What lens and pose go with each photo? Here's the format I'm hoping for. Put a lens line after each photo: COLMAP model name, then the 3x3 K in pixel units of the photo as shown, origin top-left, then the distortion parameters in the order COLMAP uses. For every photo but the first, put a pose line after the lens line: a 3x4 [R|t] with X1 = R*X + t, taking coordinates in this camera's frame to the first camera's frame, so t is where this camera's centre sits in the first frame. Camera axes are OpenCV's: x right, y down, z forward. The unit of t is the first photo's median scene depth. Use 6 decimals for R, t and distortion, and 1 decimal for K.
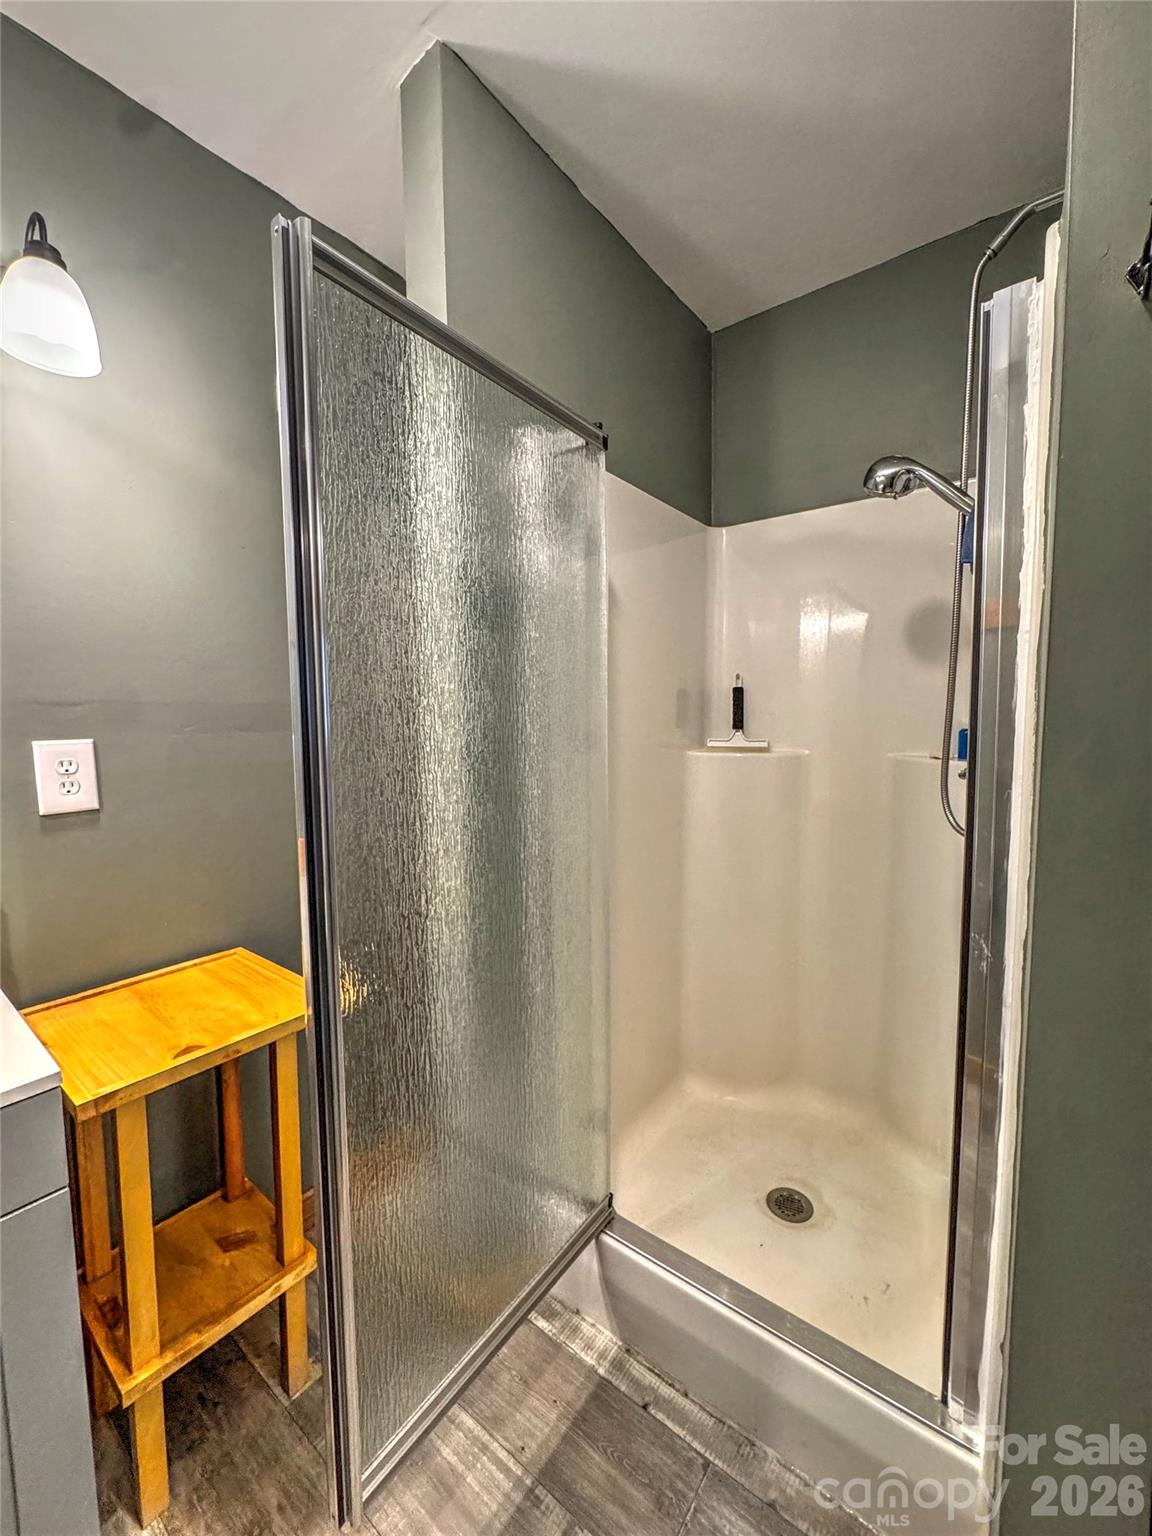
lens RADIAL K [[615.0, 0, 572.2], [0, 615.0, 769.9], [0, 0, 1]] dist [-0.004303, 0.000750]
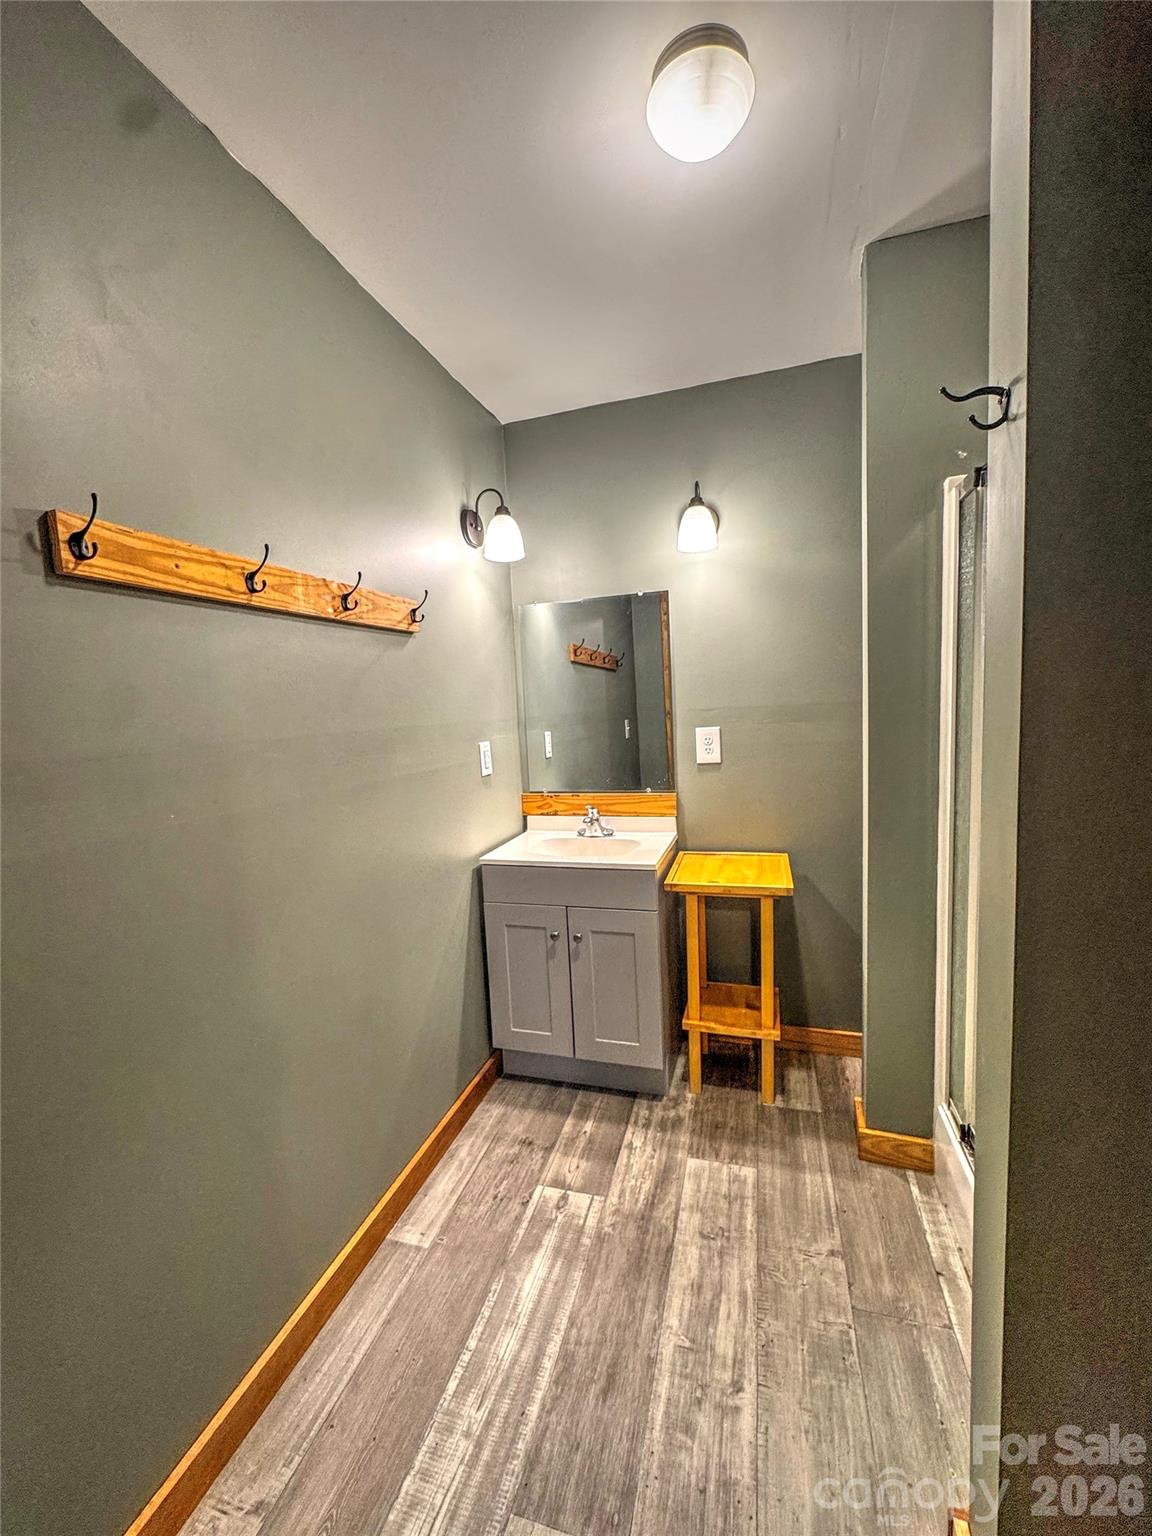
lens RADIAL K [[615.0, 0, 581.4], [0, 615.0, 765.4], [0, 0, 1]] dist [-0.004303, 0.000750]
pose [[0.364140, 0.082043, -0.927723, 0.950825], [-0.031568, 0.996627, 0.075746, -0.066452], [0.930809, 0.001704, 0.365502, -0.142968]]
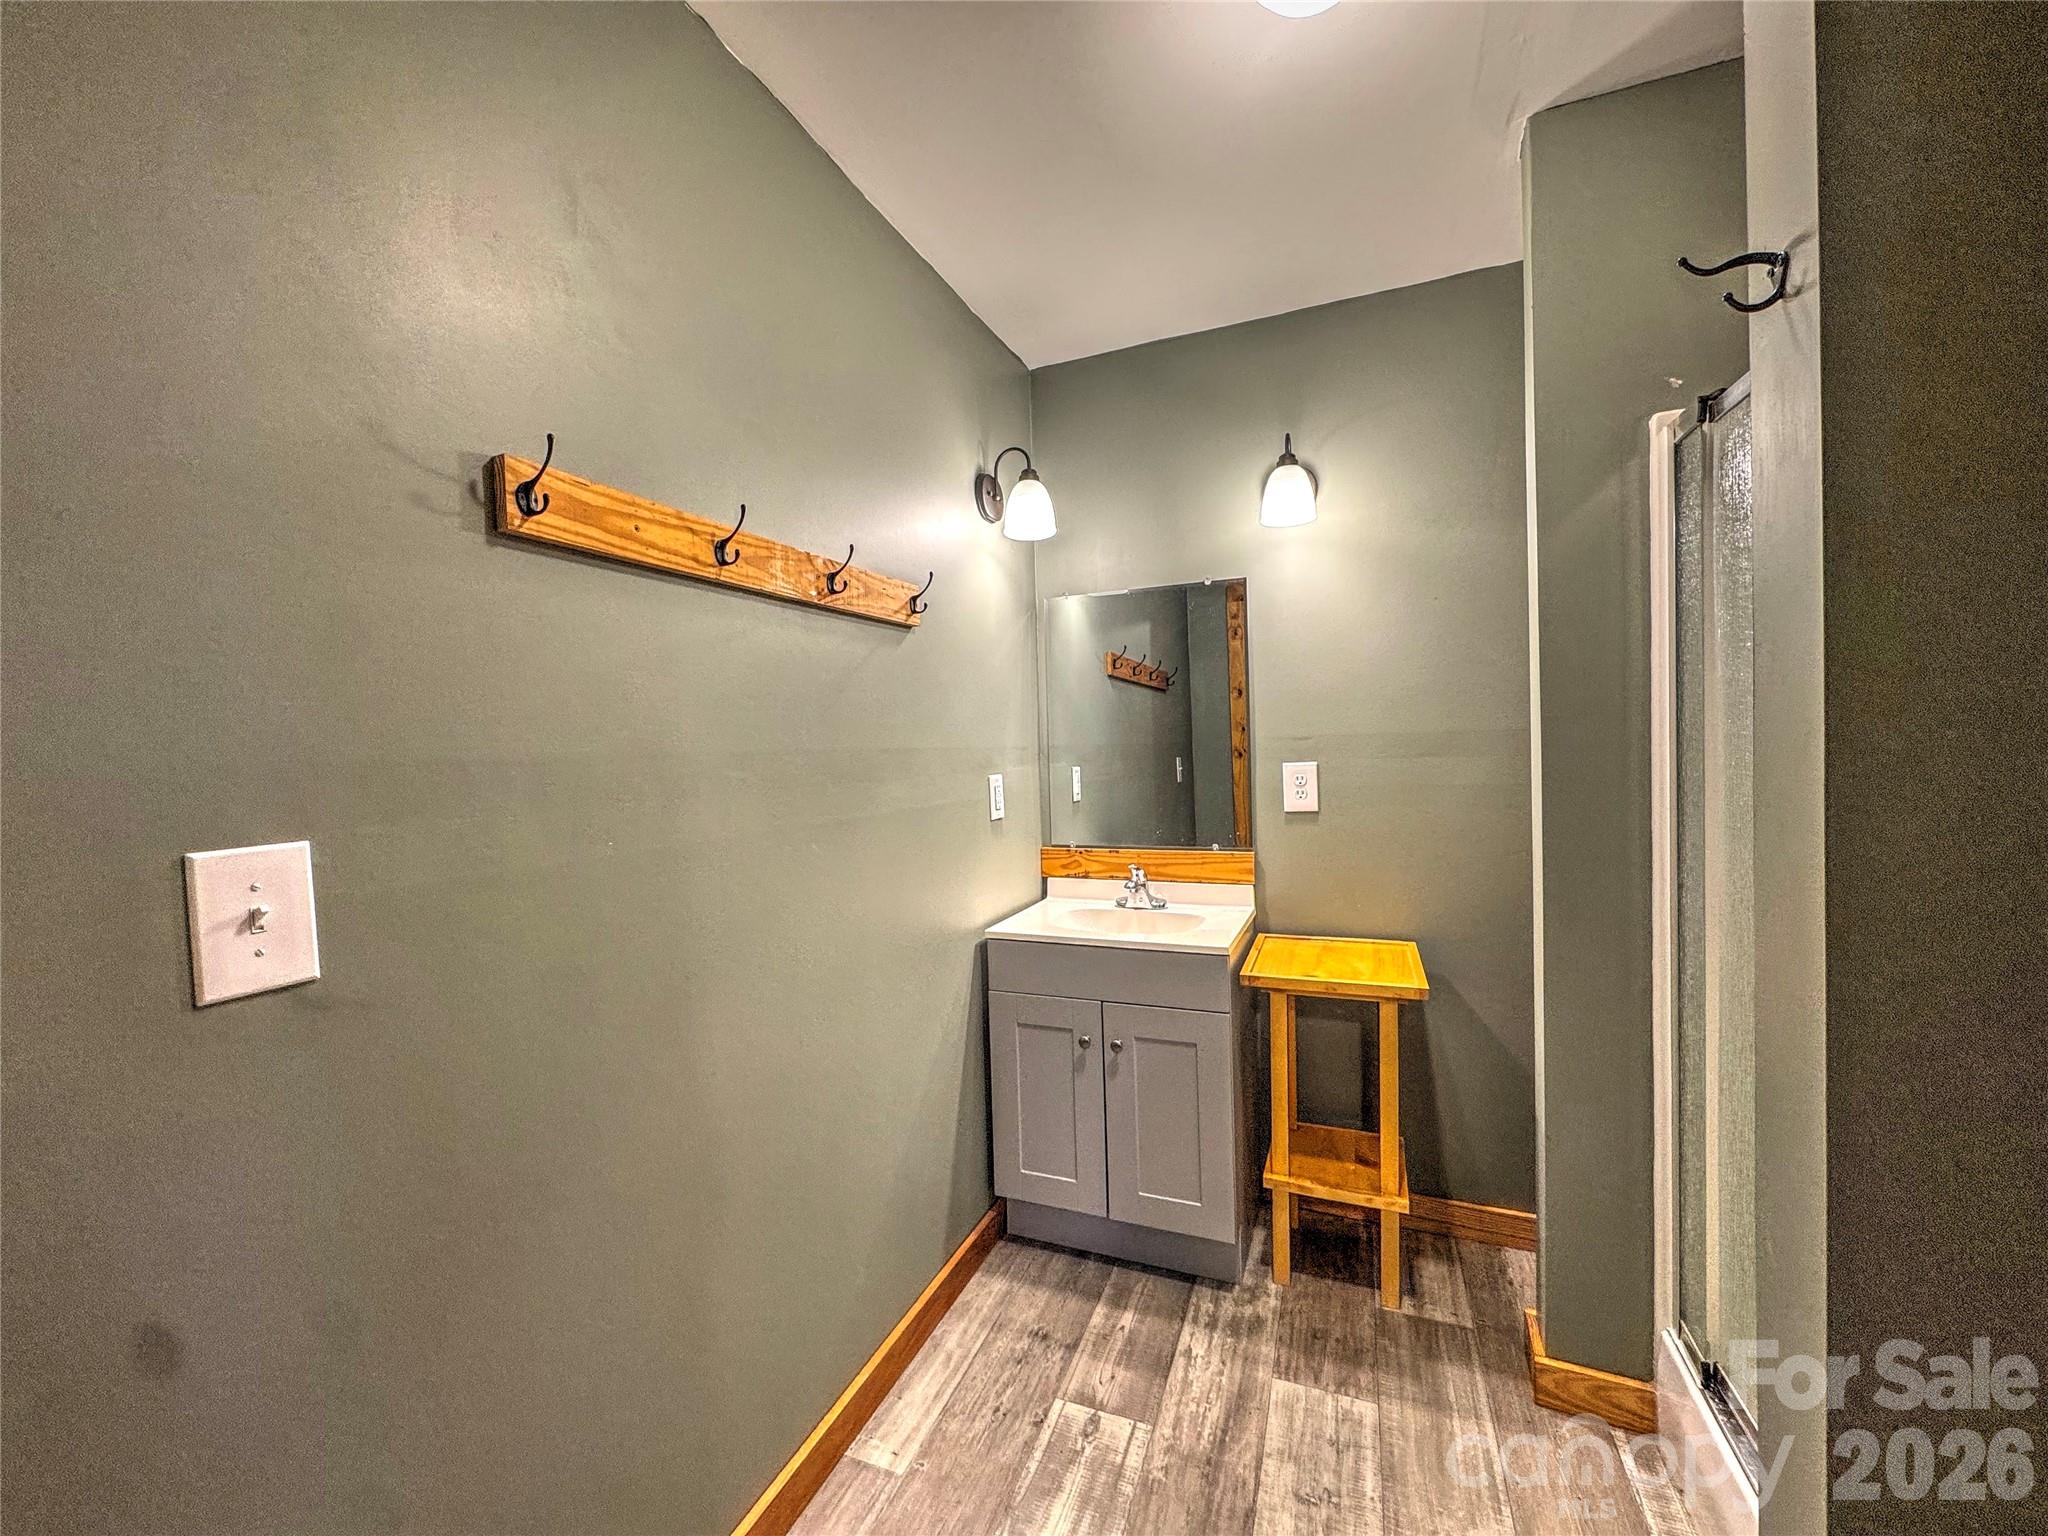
lens RADIAL K [[819.9, 0, 1028.8], [0, 819.9, 762.5], [0, 0, 1]] dist [-0.004303, 0.000750]
pose [[0.271377, 0.019369, -0.962278, 0.924555], [-0.053524, 0.998554, 0.005005, -0.023826], [0.960984, 0.050146, 0.272022, -0.175265]]
